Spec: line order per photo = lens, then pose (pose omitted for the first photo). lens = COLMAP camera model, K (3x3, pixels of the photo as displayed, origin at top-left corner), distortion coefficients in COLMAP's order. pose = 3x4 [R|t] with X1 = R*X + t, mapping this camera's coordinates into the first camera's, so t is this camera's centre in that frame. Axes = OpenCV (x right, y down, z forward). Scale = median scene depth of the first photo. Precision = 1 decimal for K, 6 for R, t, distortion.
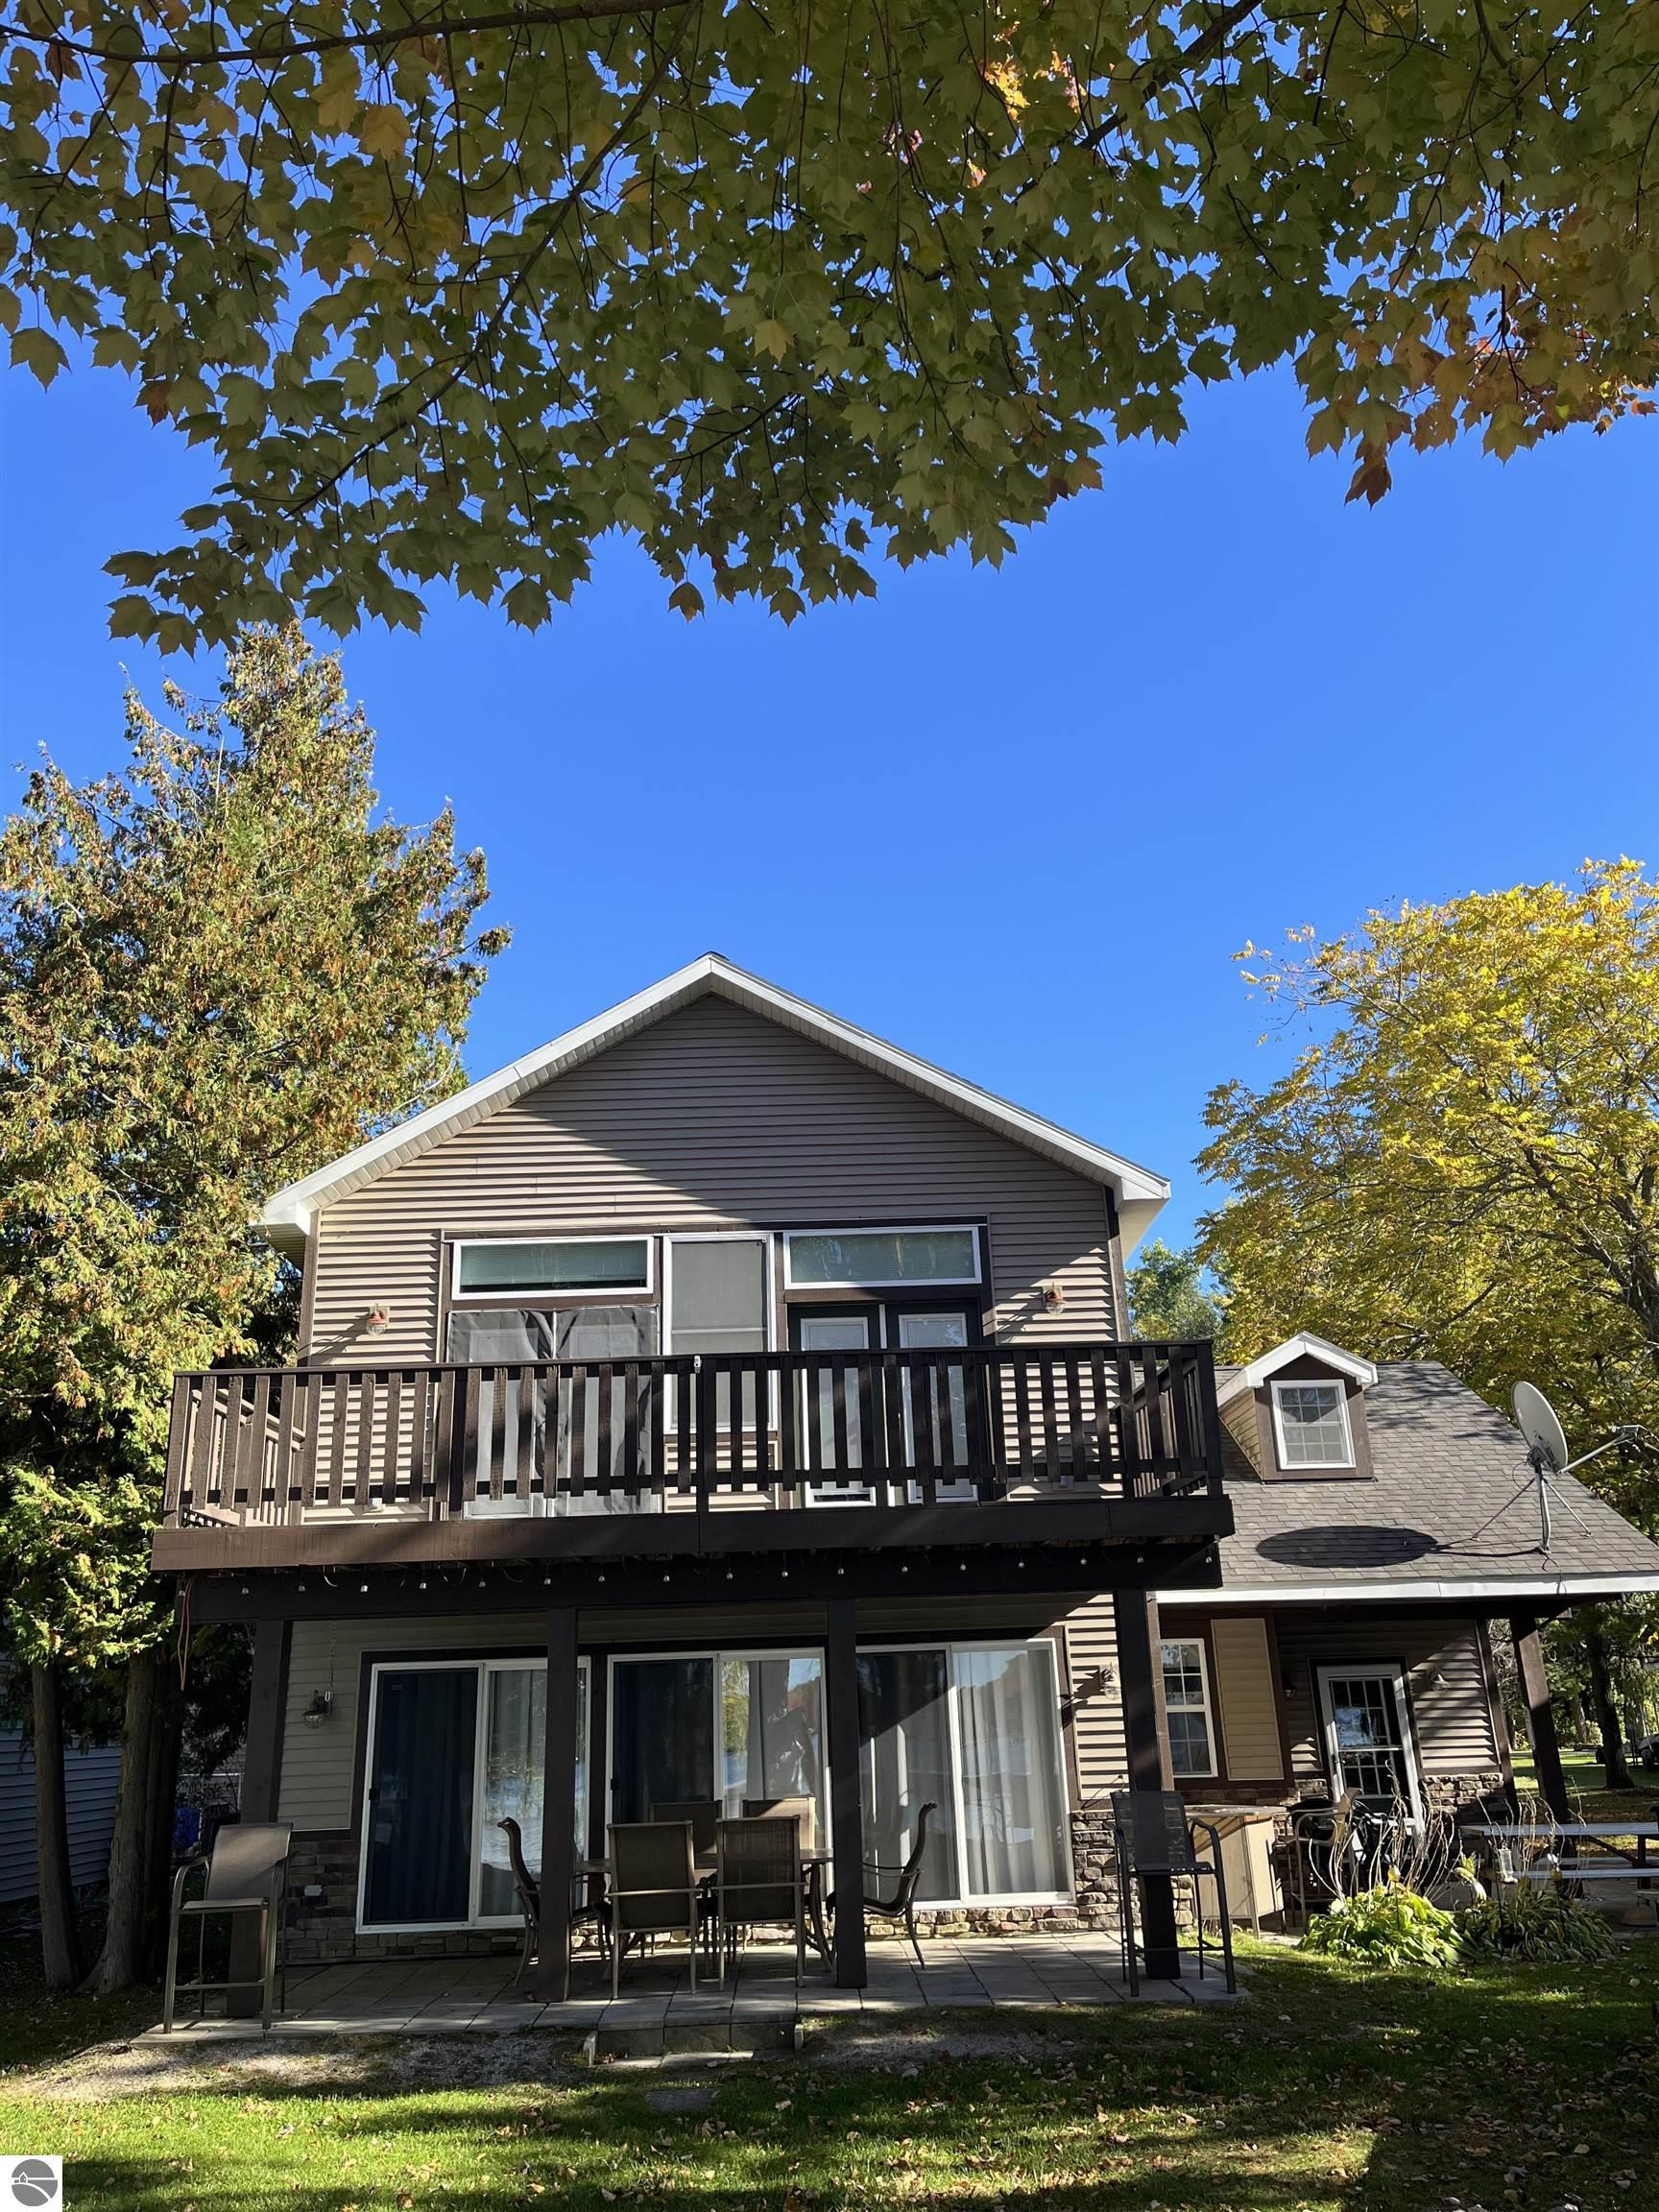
lens RADIAL K [[1677.7, 0, 819.3], [0, 1677.7, 1118.0], [0, 0, 1]] dist [0.059990, -0.071362]
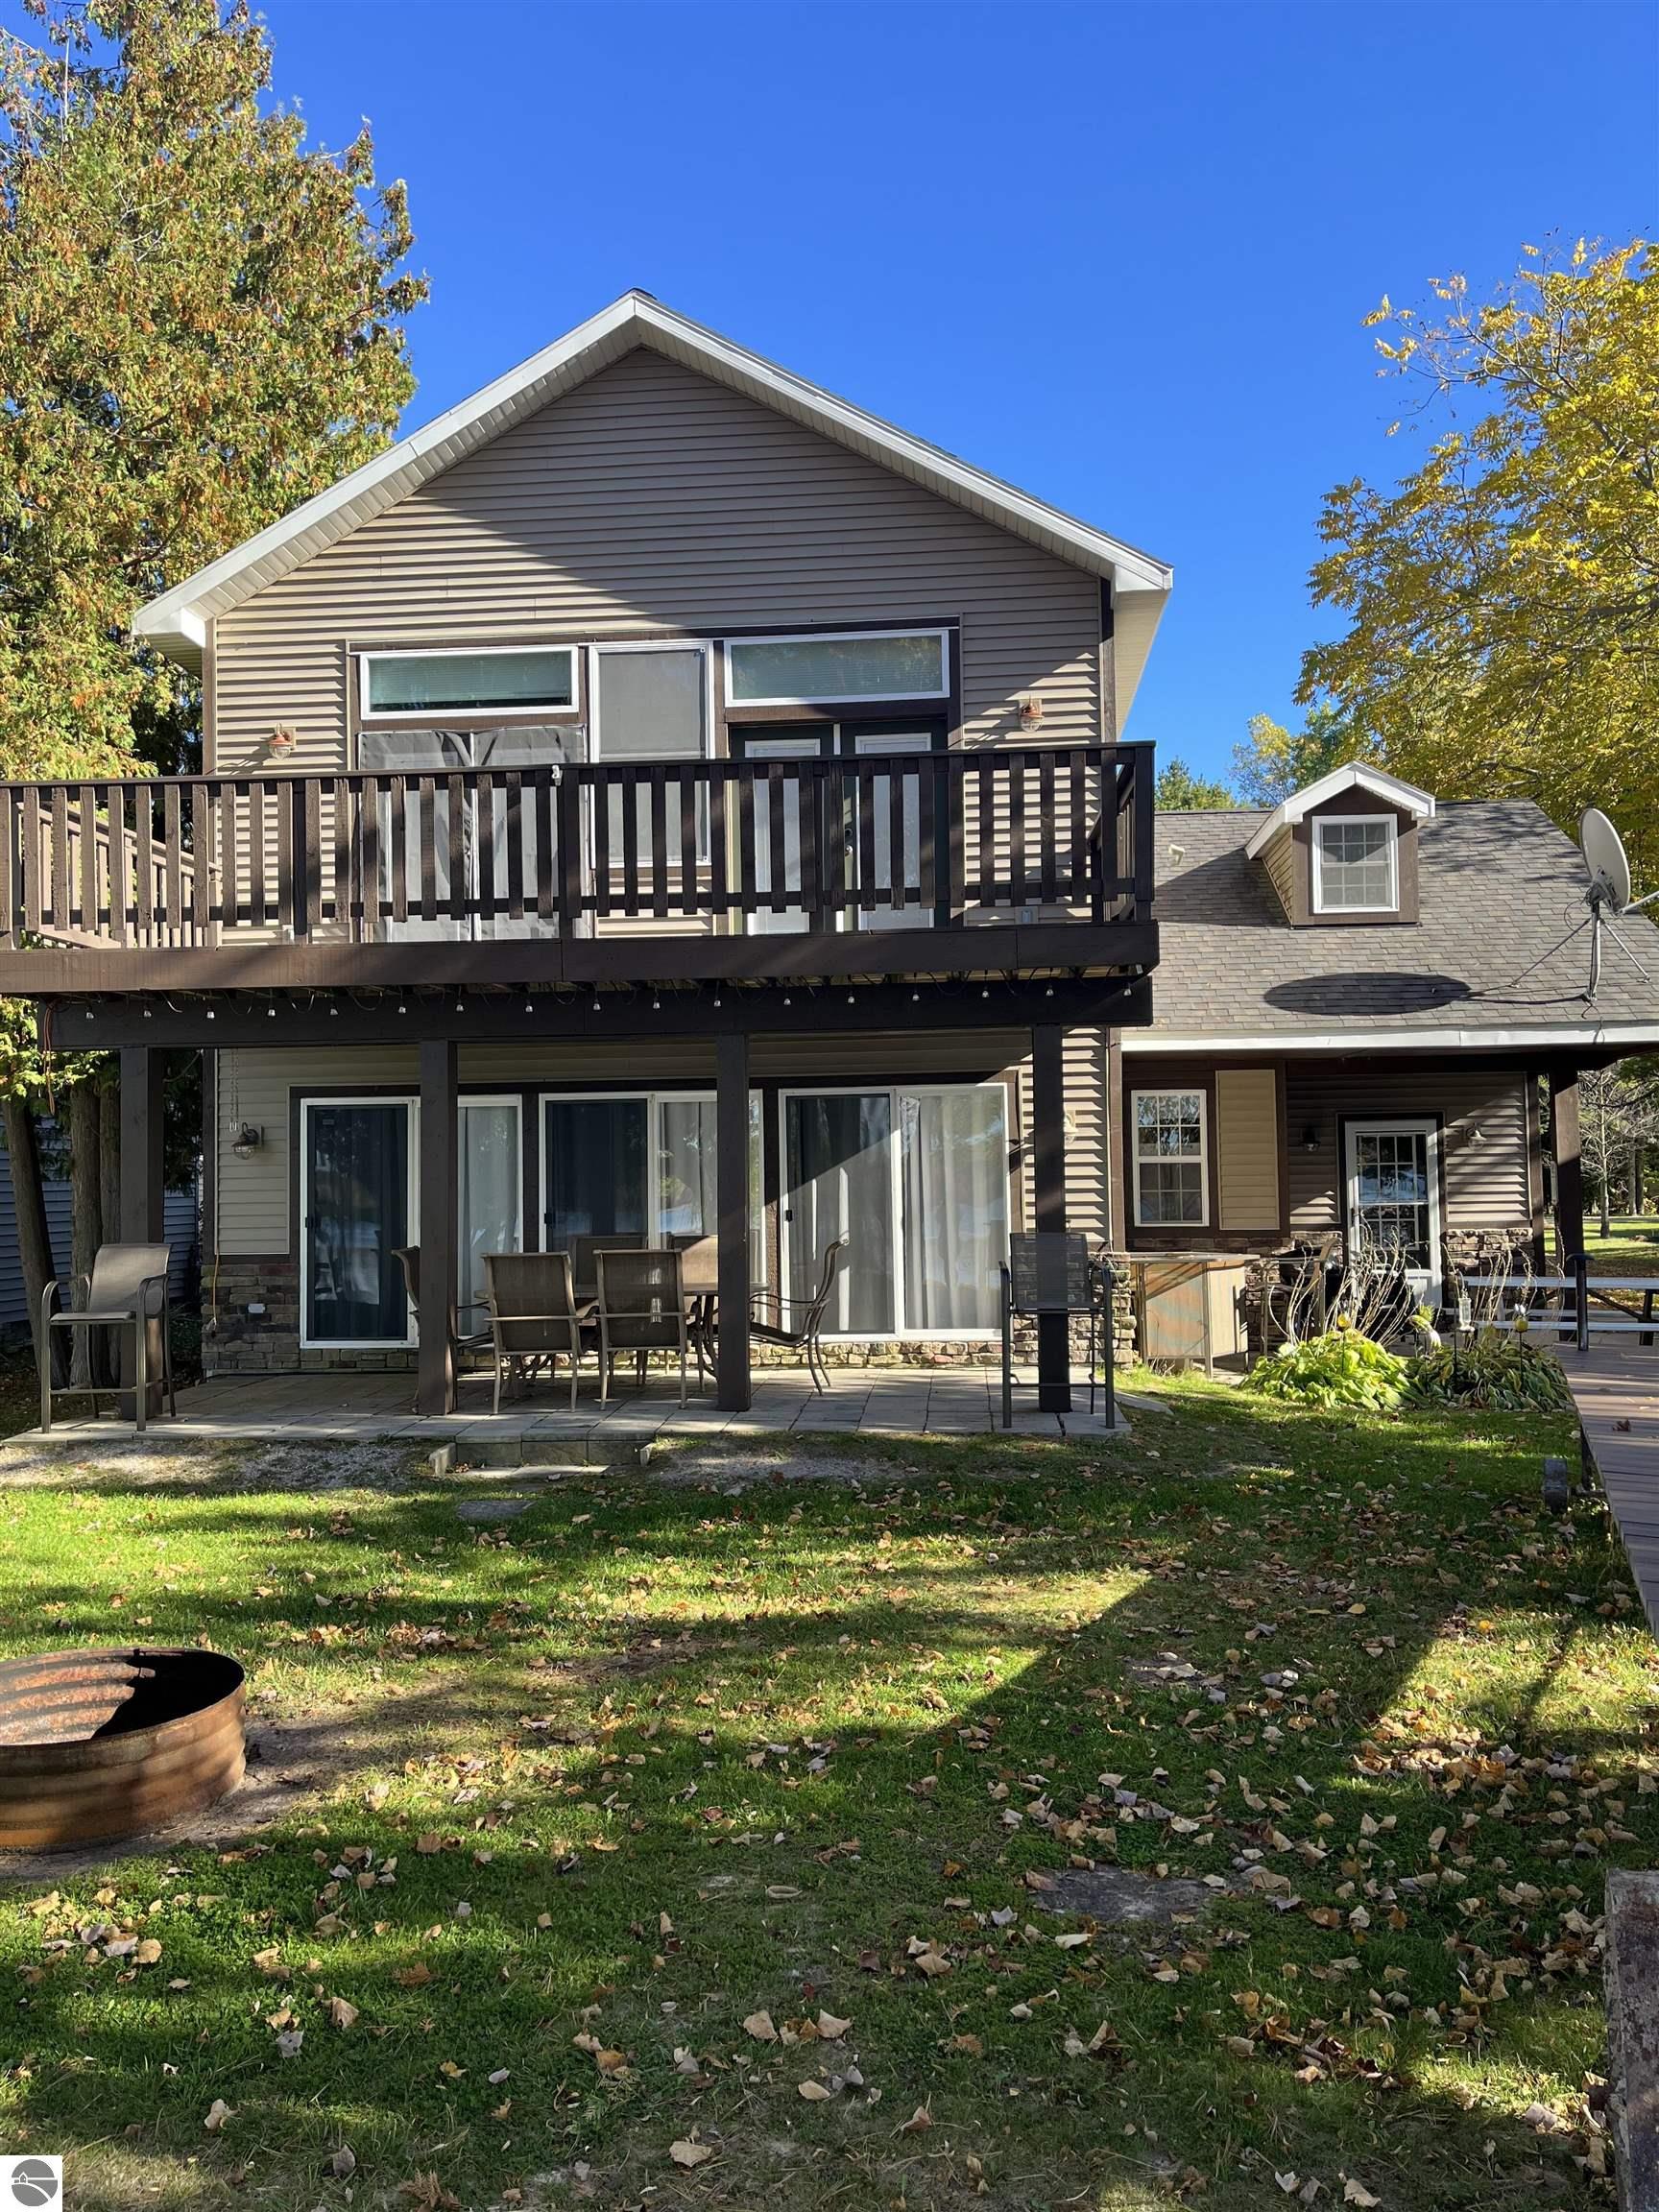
lens RADIAL K [[1677.7, 0, 819.3], [0, 1677.7, 1118.0], [0, 0, 1]] dist [0.059990, -0.071362]
pose [[0.995143, 0.013718, -0.097484, 0.124567], [0.016272, 0.953702, 0.300313, 0.045464], [0.097090, -0.300440, 0.948846, 0.101204]]
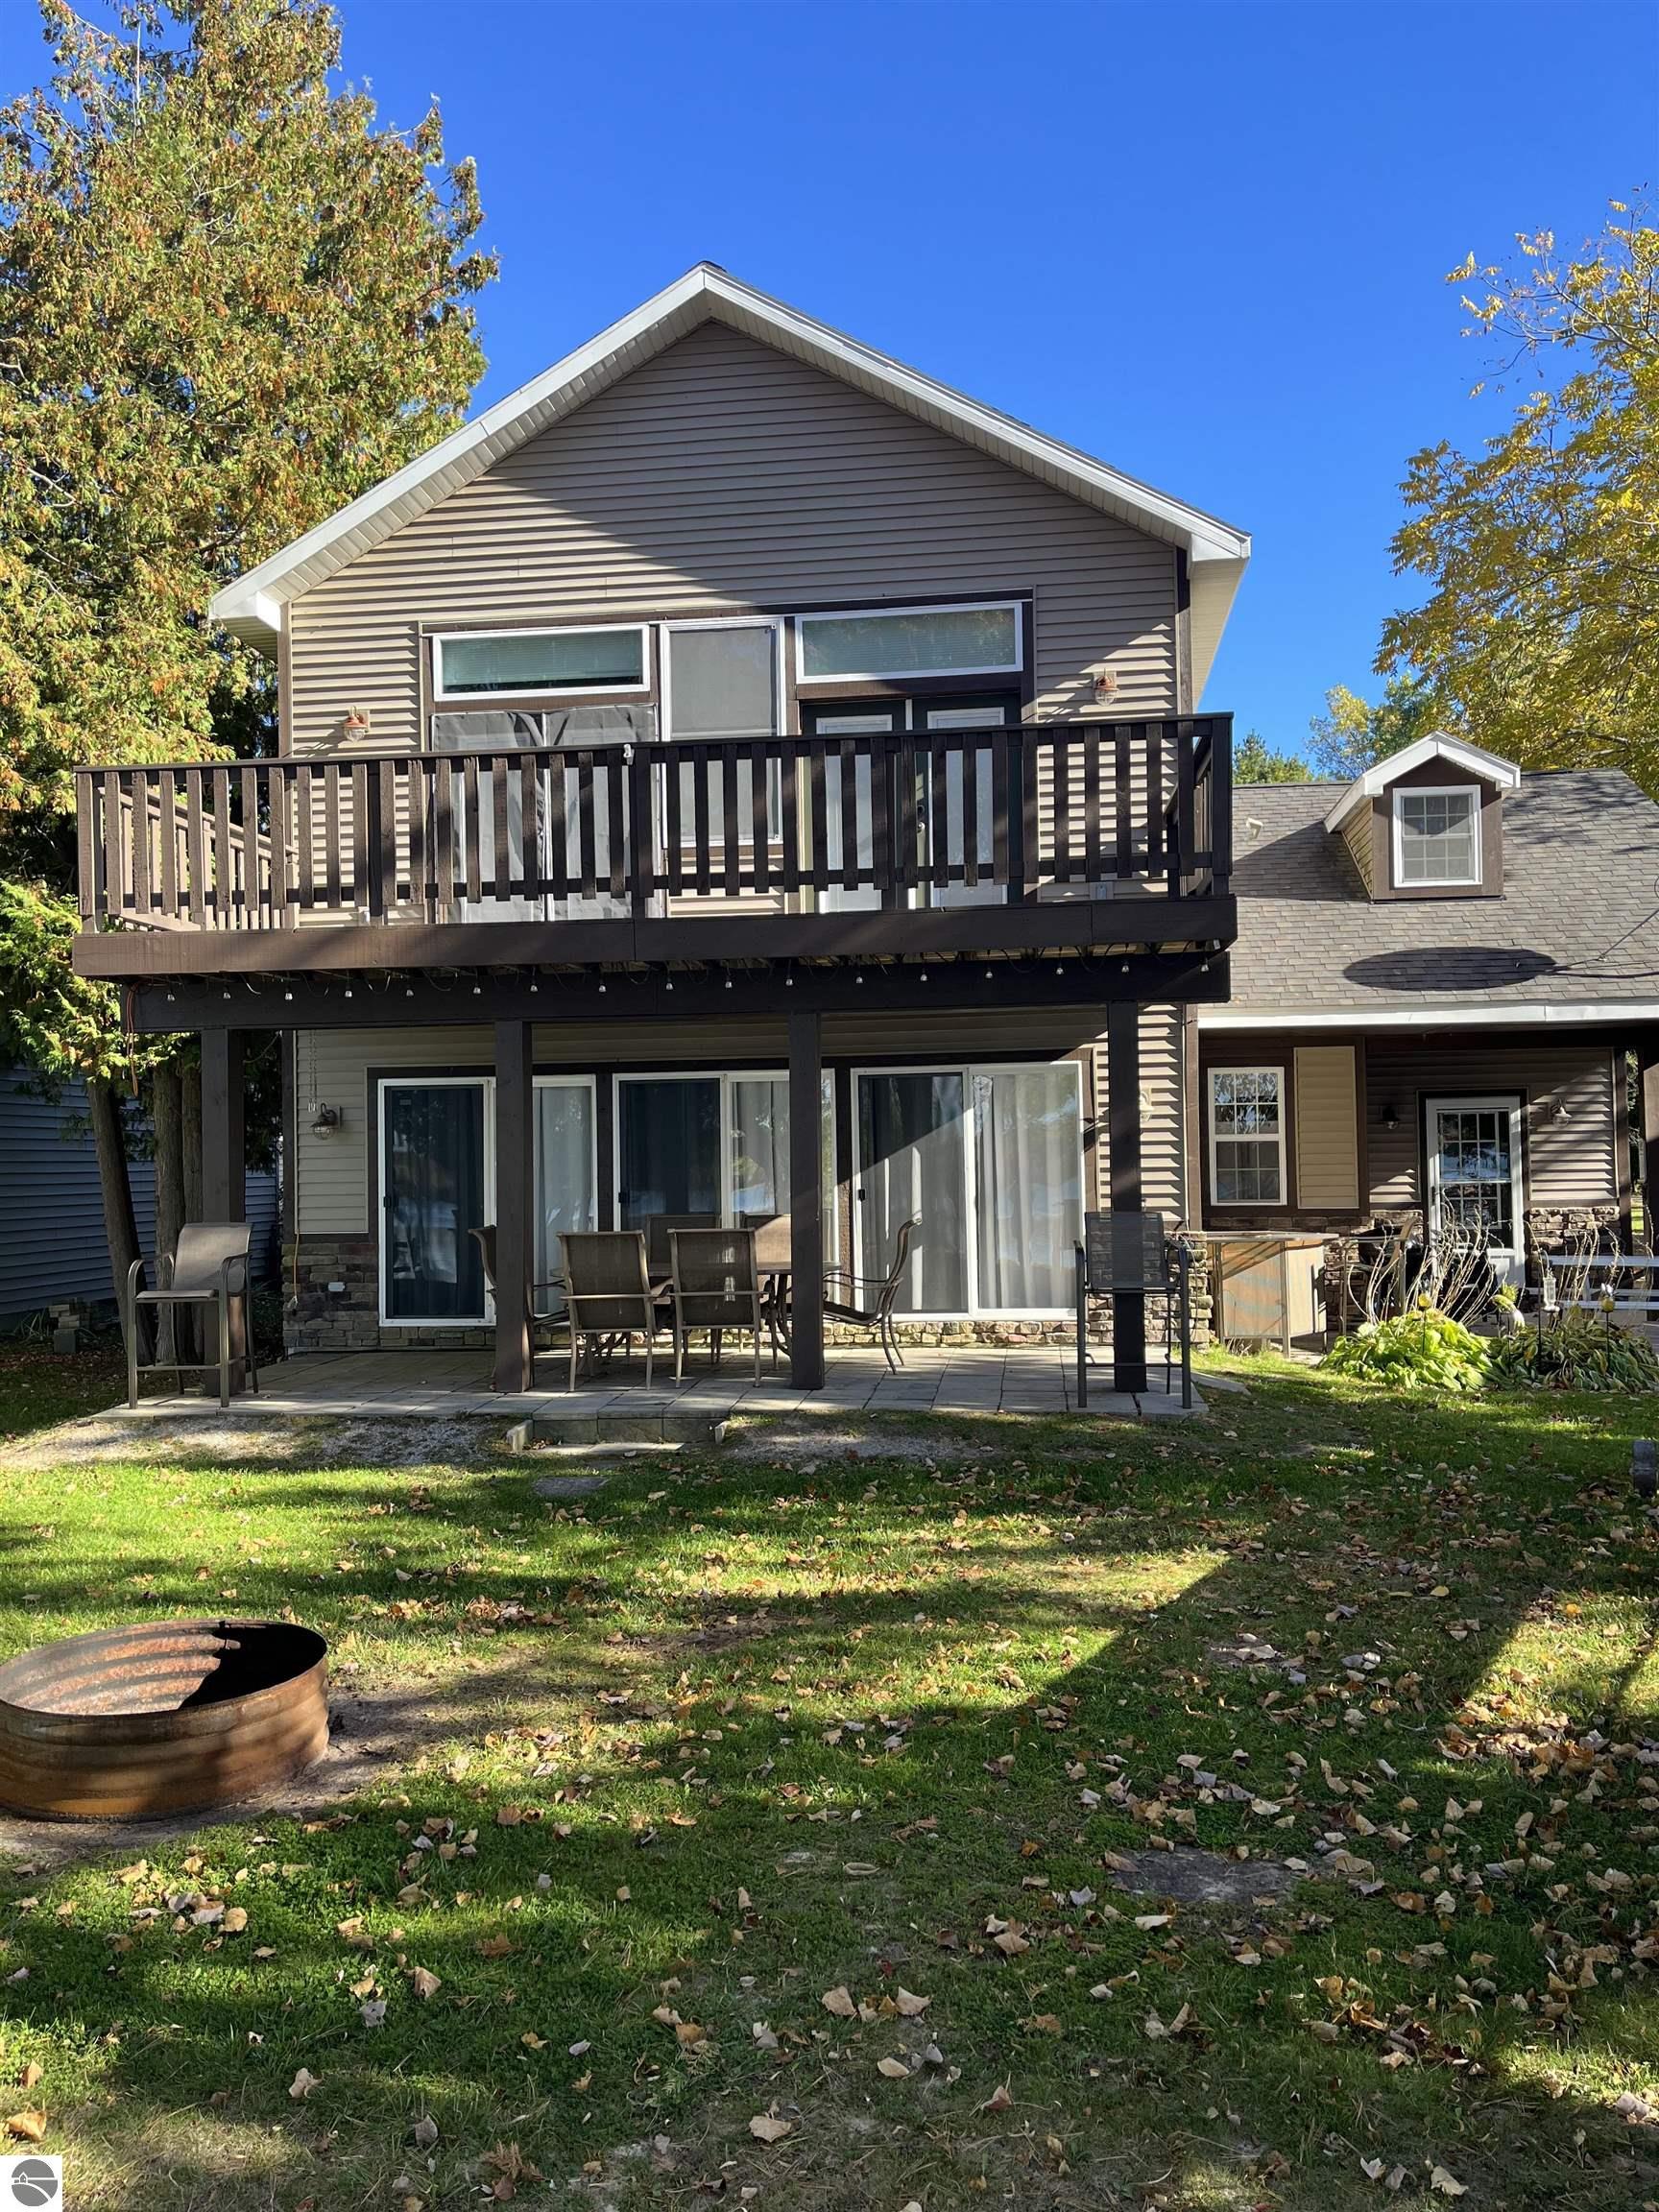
lens RADIAL K [[1676.8, 0, 830.3], [0, 1676.8, 1126.8], [0, 0, 1]] dist [0.059376, -0.071499]
pose [[0.991005, 0.012703, -0.133218, 0.123819], [0.030297, 0.948339, 0.315808, 0.046650], [0.130347, -0.317003, 0.939425, 0.103331]]
